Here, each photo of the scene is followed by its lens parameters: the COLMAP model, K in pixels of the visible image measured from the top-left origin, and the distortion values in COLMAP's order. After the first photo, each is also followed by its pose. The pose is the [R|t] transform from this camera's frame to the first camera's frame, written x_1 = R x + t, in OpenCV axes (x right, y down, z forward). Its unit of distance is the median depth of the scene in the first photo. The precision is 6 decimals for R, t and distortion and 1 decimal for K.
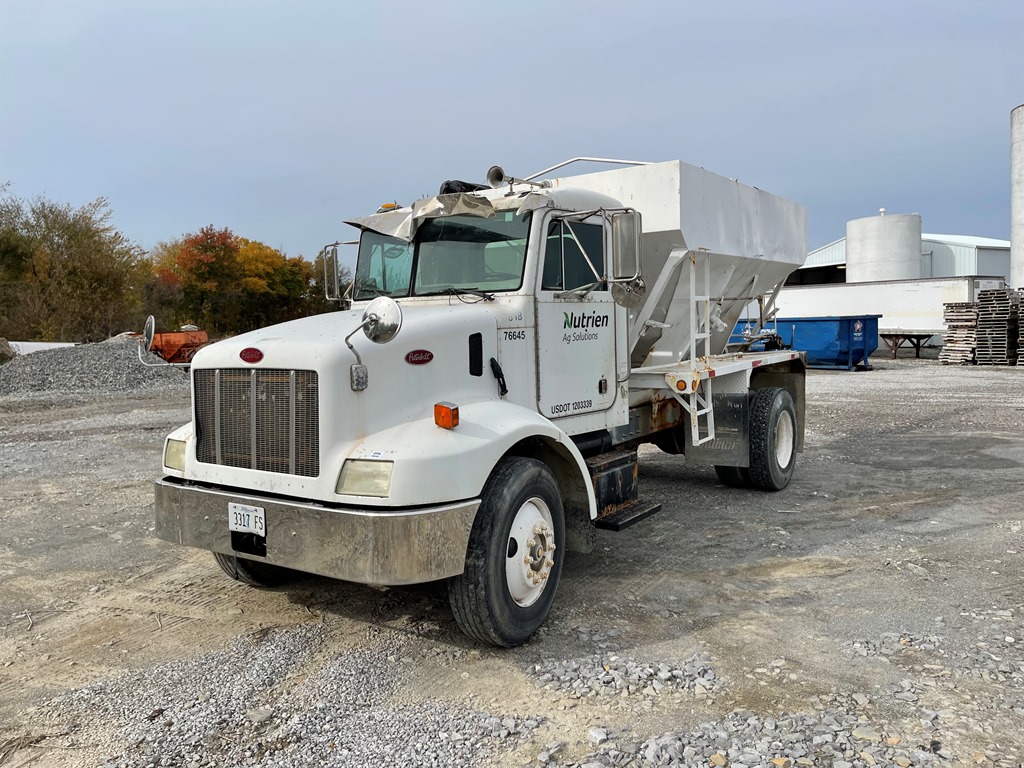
lens RADIAL K [[770.6, 0, 542.2], [0, 770.6, 379.6], [0, 0, 1]] dist [0.050041, -0.034358]
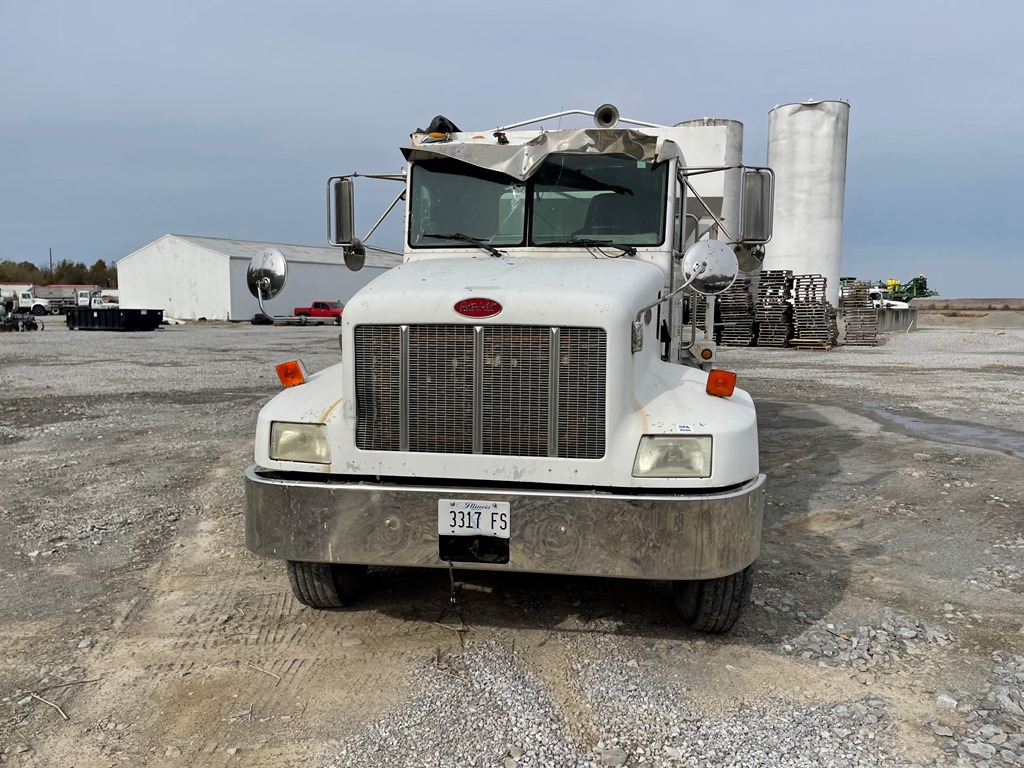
lens RADIAL K [[770.6, 0, 508.2], [0, 770.6, 379.0], [0, 0, 1]] dist [0.050041, -0.034358]
pose [[0.896238, -0.010311, 0.443454, -0.690916], [-0.003759, 0.999517, 0.030838, 0.015962], [-0.443558, -0.029306, 0.895766, 0.294278]]
